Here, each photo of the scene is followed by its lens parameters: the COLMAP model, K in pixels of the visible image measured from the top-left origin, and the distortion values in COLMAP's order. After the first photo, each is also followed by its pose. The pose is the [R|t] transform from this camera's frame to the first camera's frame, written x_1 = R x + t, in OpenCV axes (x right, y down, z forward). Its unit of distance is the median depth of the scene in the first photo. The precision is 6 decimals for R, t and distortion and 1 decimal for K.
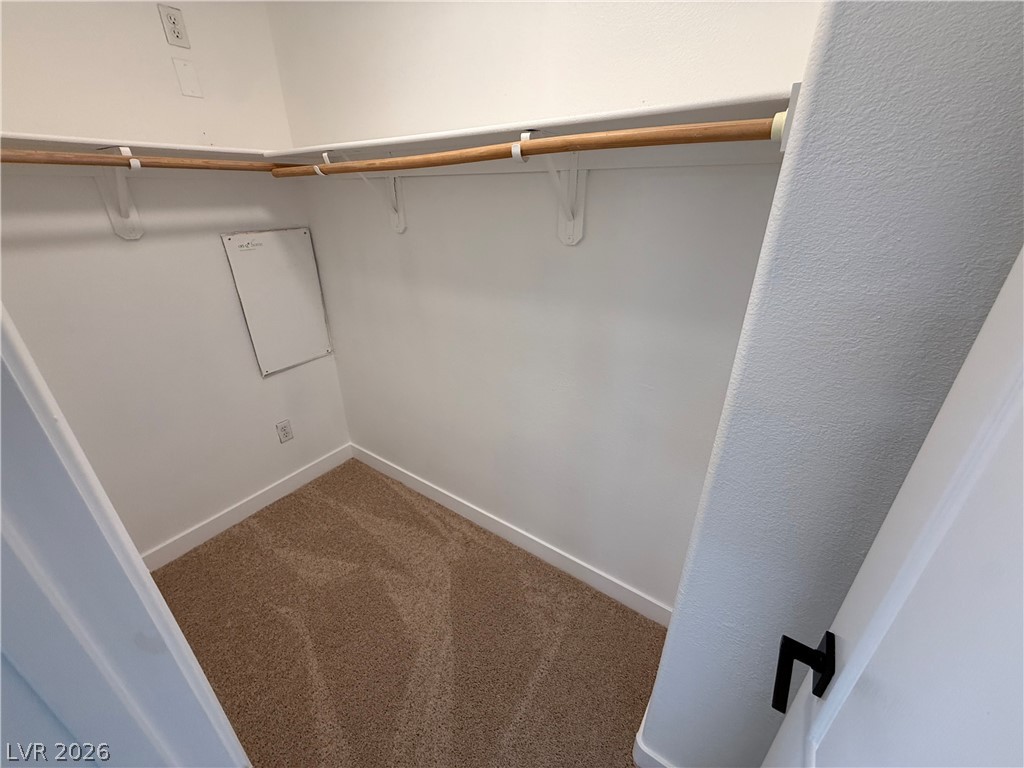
lens RADIAL K [[410.3, 0, 511.1], [0, 410.3, 383.9], [0, 0, 1]] dist [0.000725, 0.000349]
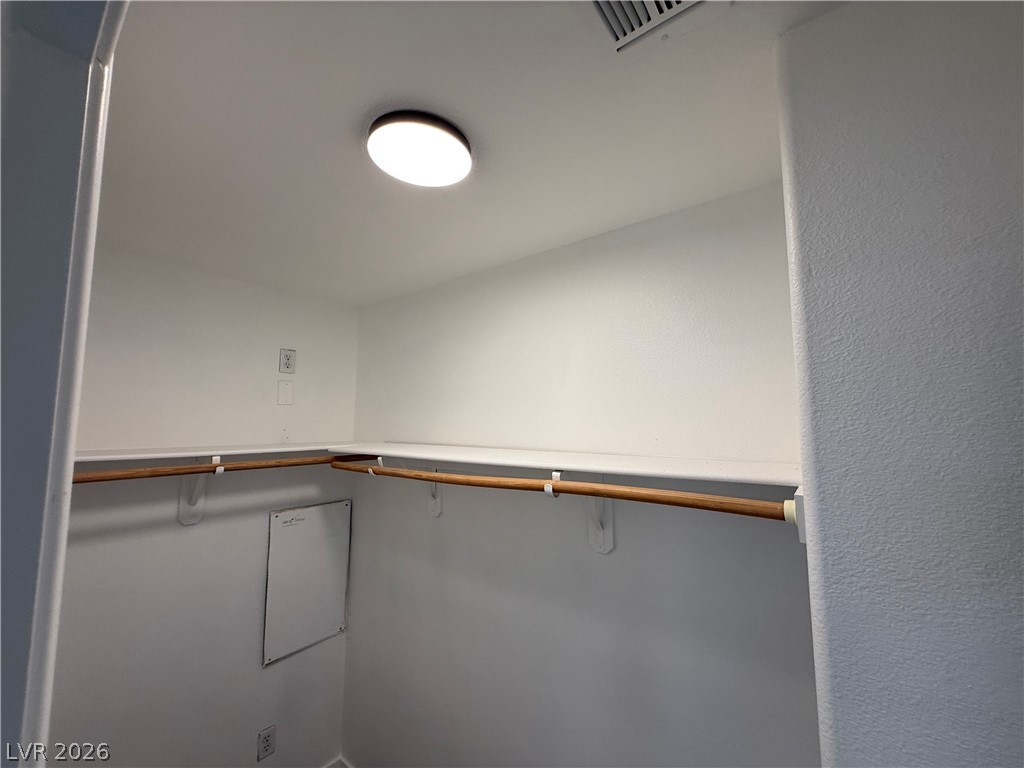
lens RADIAL K [[410.3, 0, 511.2], [0, 410.3, 384.4], [0, 0, 1]] dist [0.000725, 0.000349]
pose [[0.998051, -0.002775, -0.062338, -0.011254], [-0.029138, 0.862685, -0.504902, -0.152561], [0.055179, 0.505734, 0.860923, -0.070980]]
